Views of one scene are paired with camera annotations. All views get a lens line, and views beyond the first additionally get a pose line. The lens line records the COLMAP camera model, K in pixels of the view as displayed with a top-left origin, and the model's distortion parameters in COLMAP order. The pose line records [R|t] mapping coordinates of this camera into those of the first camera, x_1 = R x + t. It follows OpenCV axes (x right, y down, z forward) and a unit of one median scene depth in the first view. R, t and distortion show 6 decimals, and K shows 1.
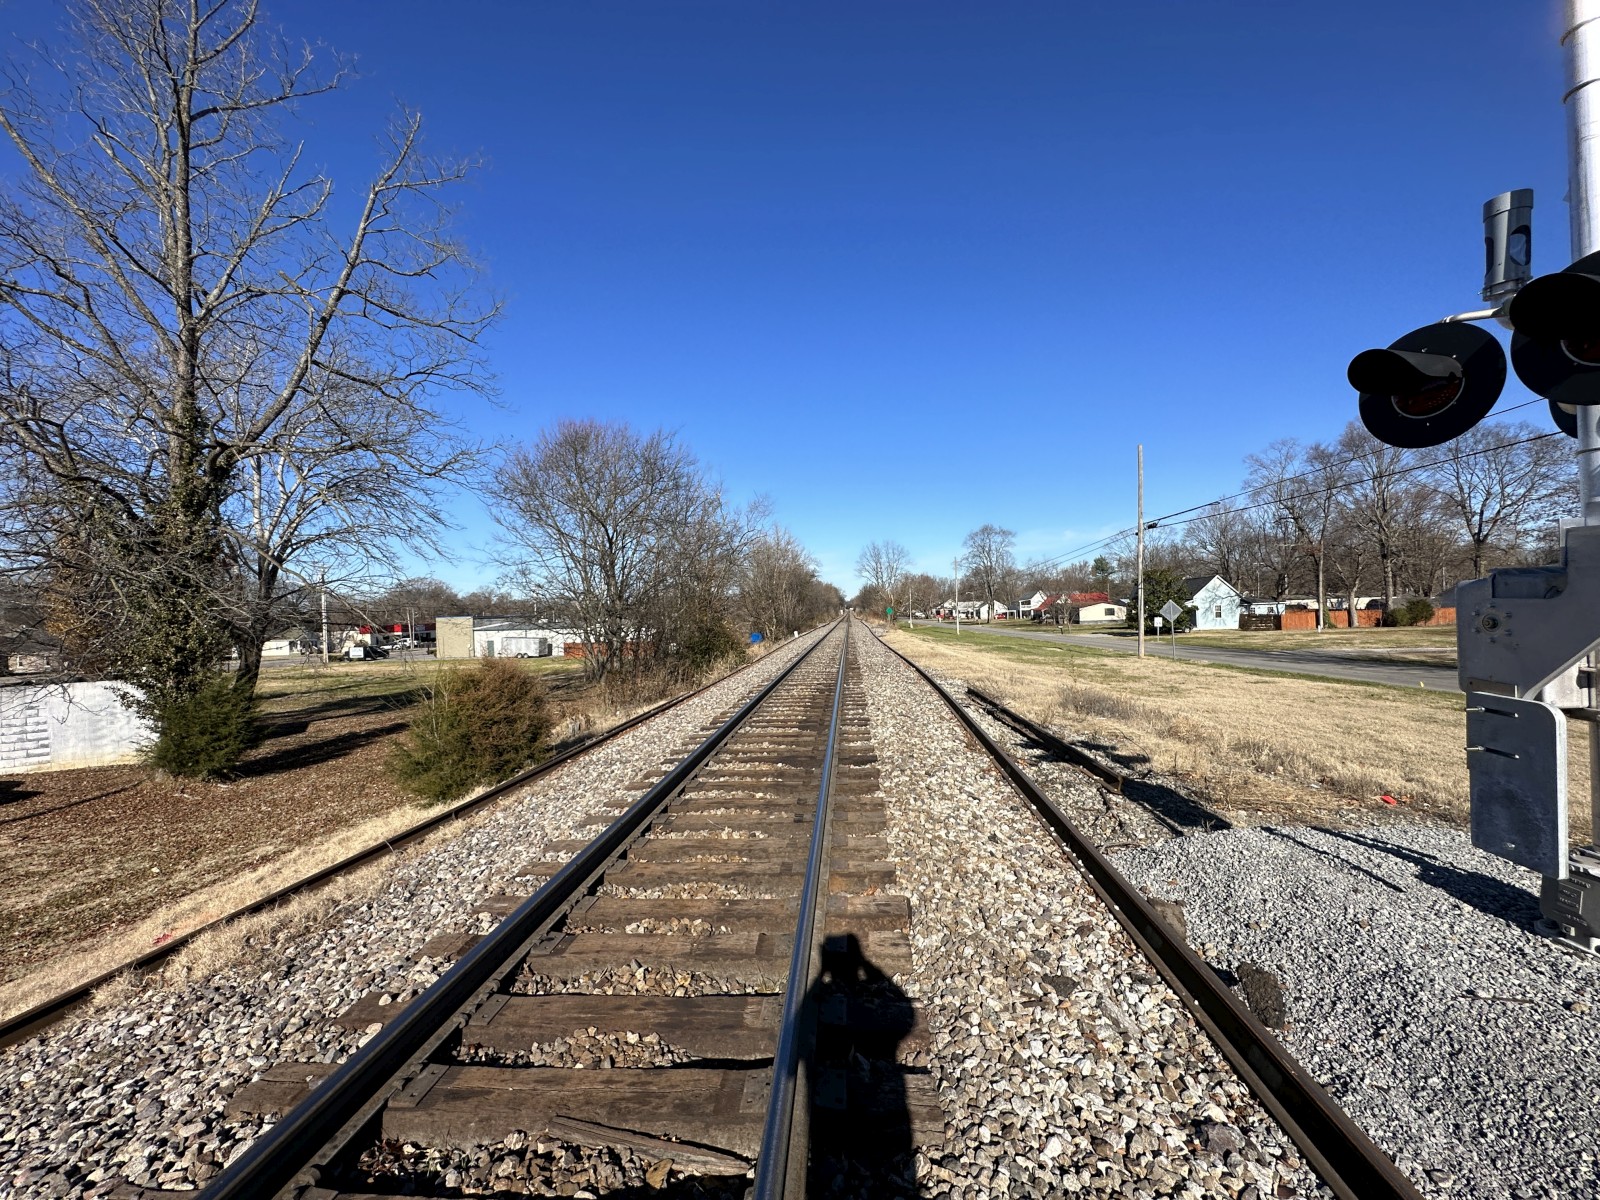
lens RADIAL K [[643.0, 0, 800.0], [0, 643.0, 600.0], [0, 0, 1]] dist [-0.001605, 0.000725]
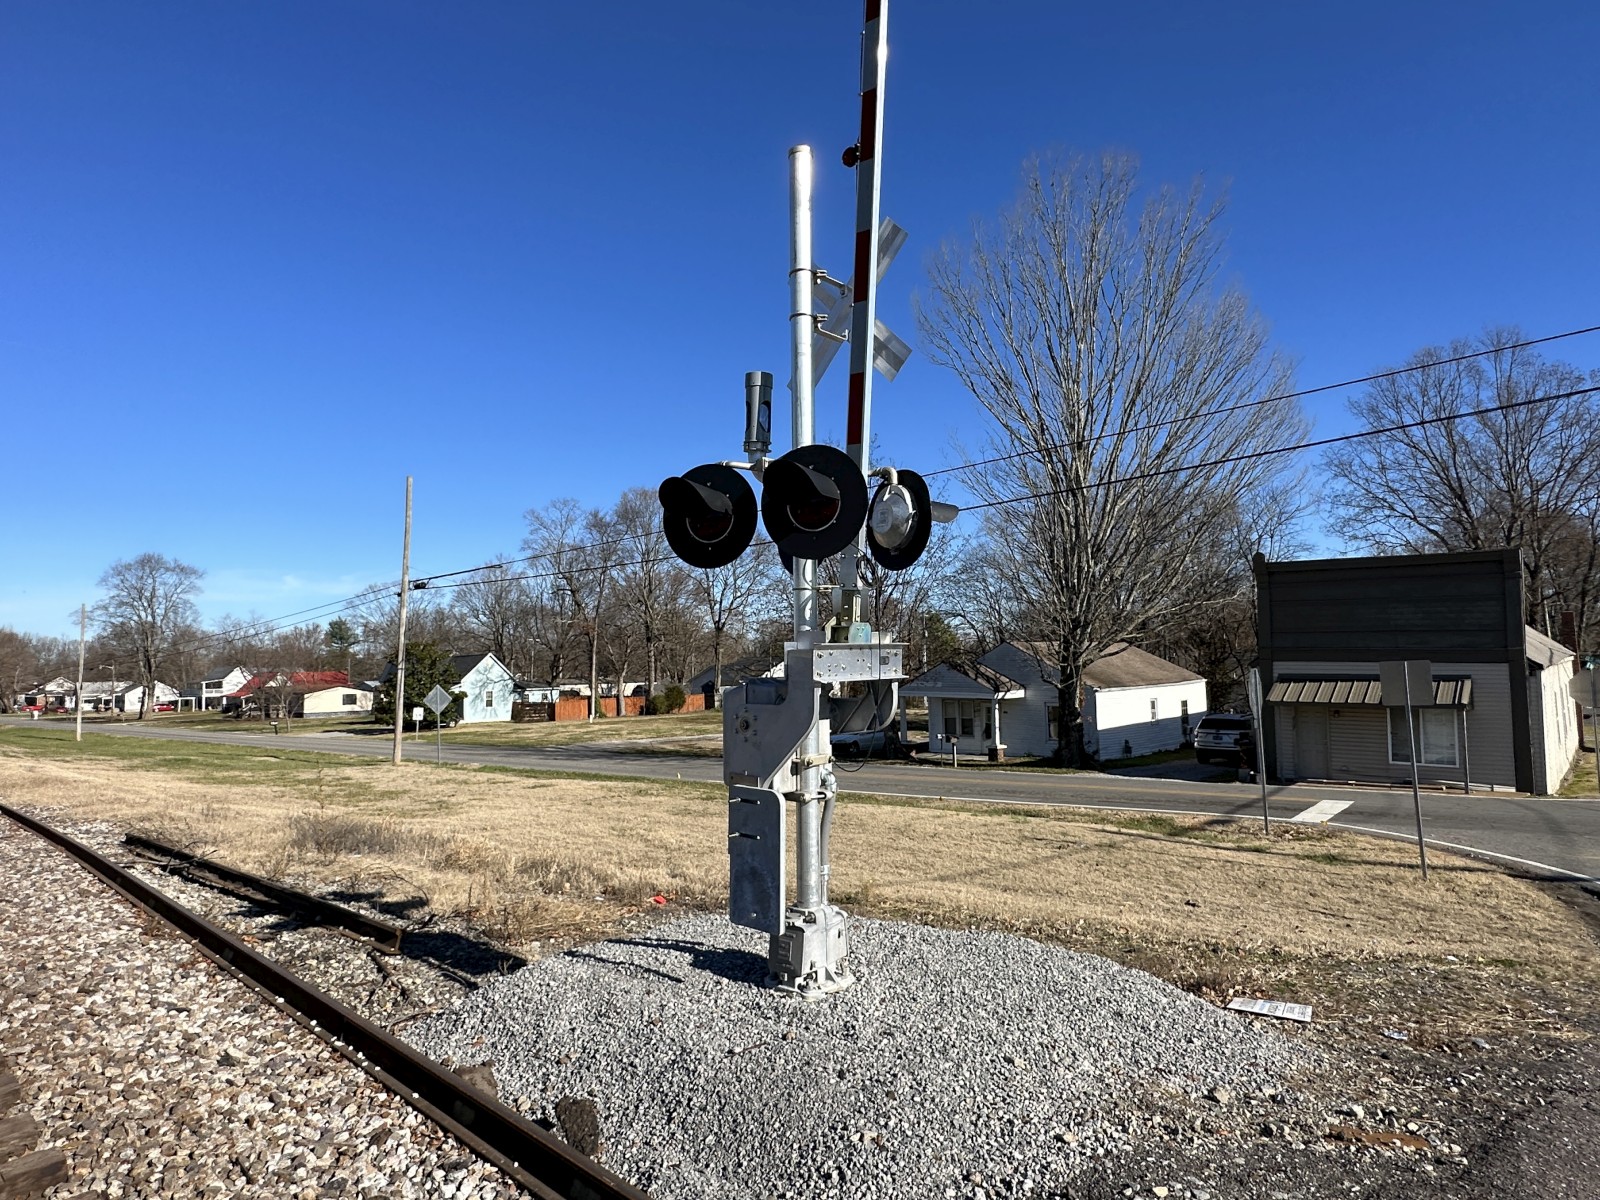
lens RADIAL K [[915.0, 0, 800.0], [0, 915.0, 600.0], [0, 0, 1]] dist [0.001100, 0.001204]
pose [[0.619007, 0.081672, 0.781127, -0.091925], [-0.011201, 0.995395, -0.095199, -0.016037], [-0.785306, 0.050179, 0.617071, -0.060999]]
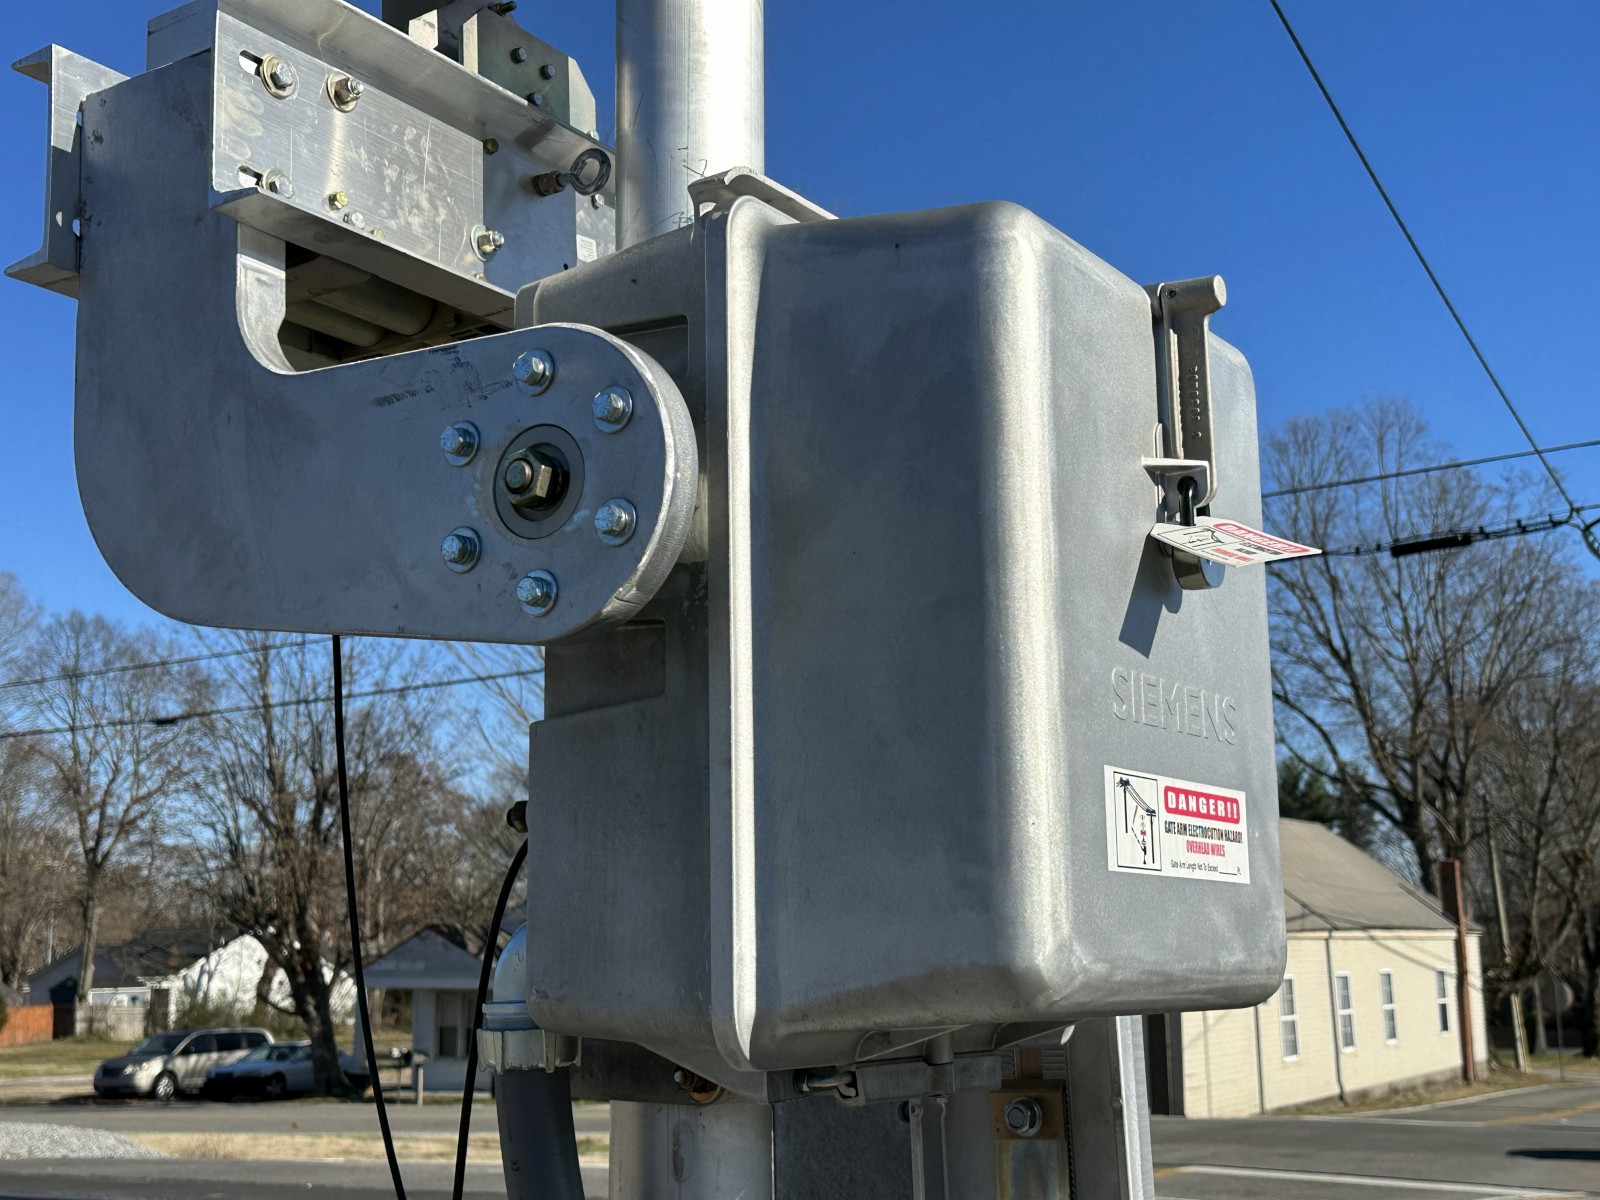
lens RADIAL K [[2026.0, 0, 800.0], [0, 2026.0, 600.0], [0, 0, 1]] dist [0.261137, -0.709958]
pose [[0.440899, 0.181280, 0.879059, -3.001577], [-0.013101, 0.980587, -0.195645, 0.267954], [-0.897461, 0.074743, 0.434715, -4.406384]]
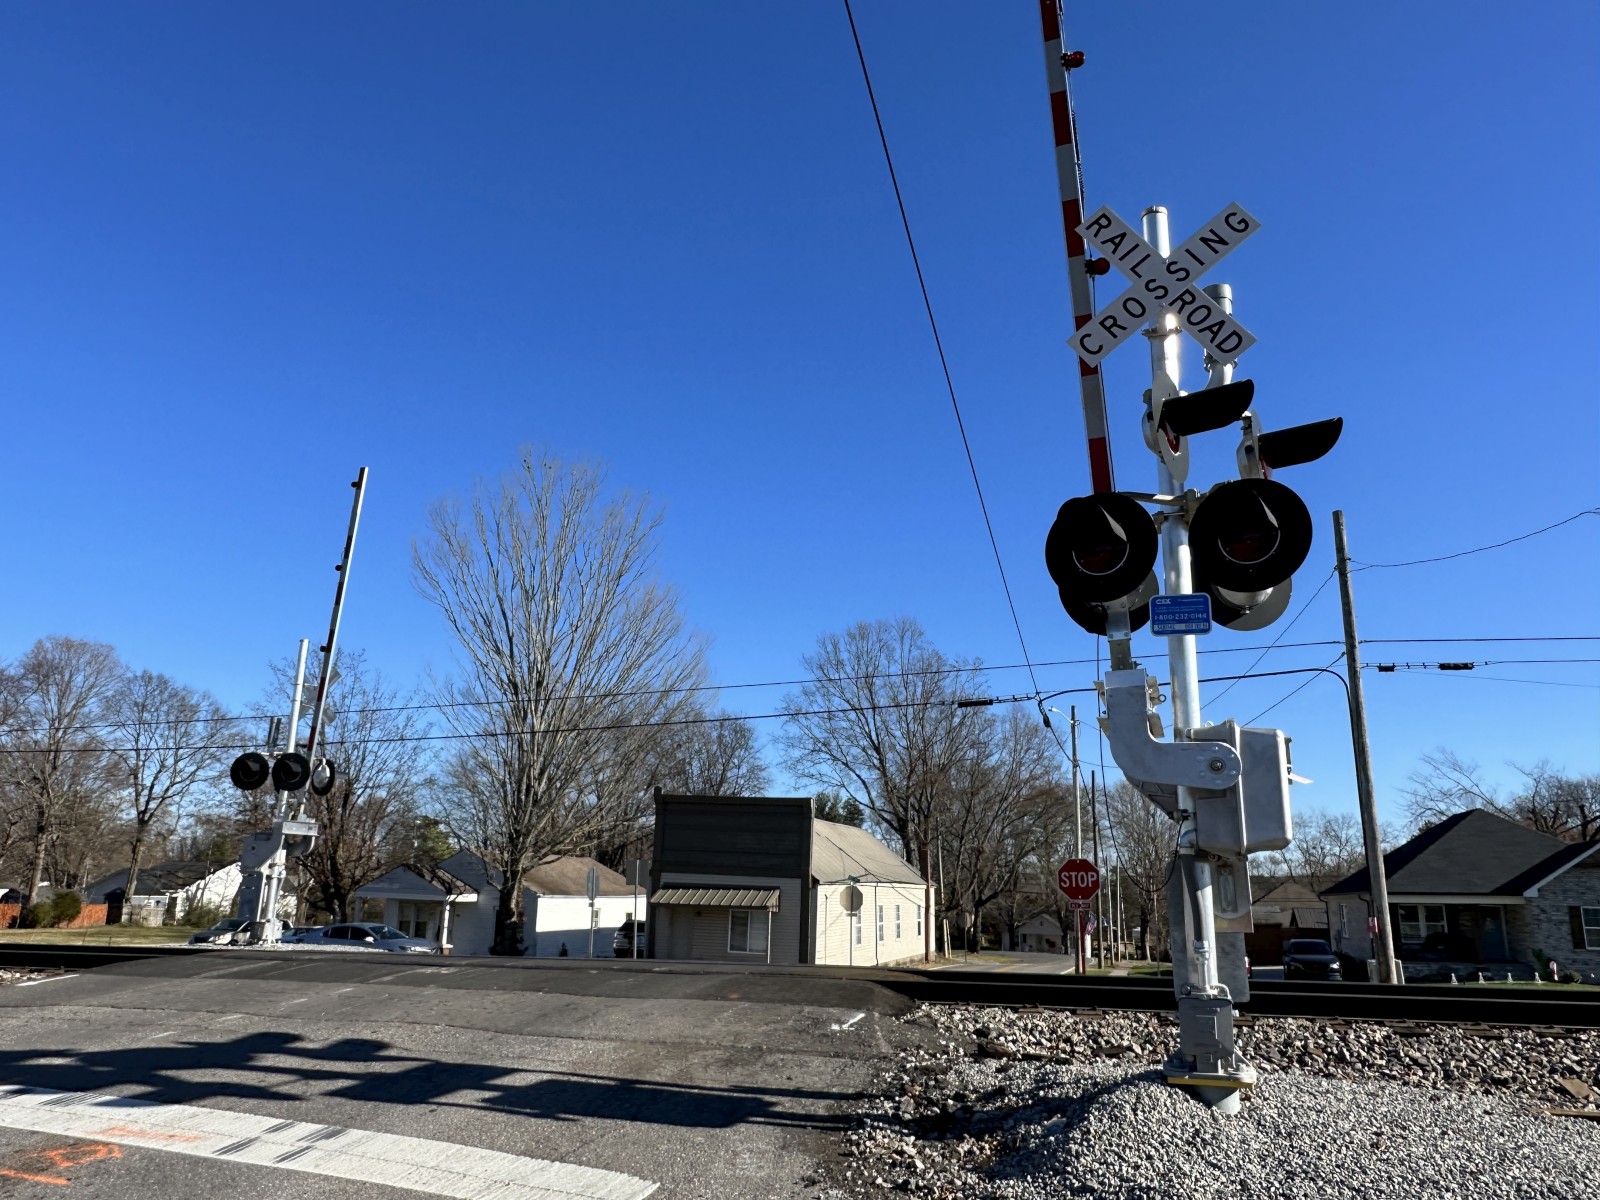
lens RADIAL K [[1145.0, 0, 799.1], [0, 1145.0, 615.6], [0, 0, 1]] dist [-0.004630, 0.002745]
pose [[0.220331, 0.272096, 0.936706, -5.039892], [-0.037159, 0.961950, -0.270688, 0.494304], [-0.974717, 0.024834, 0.222058, -3.753449]]
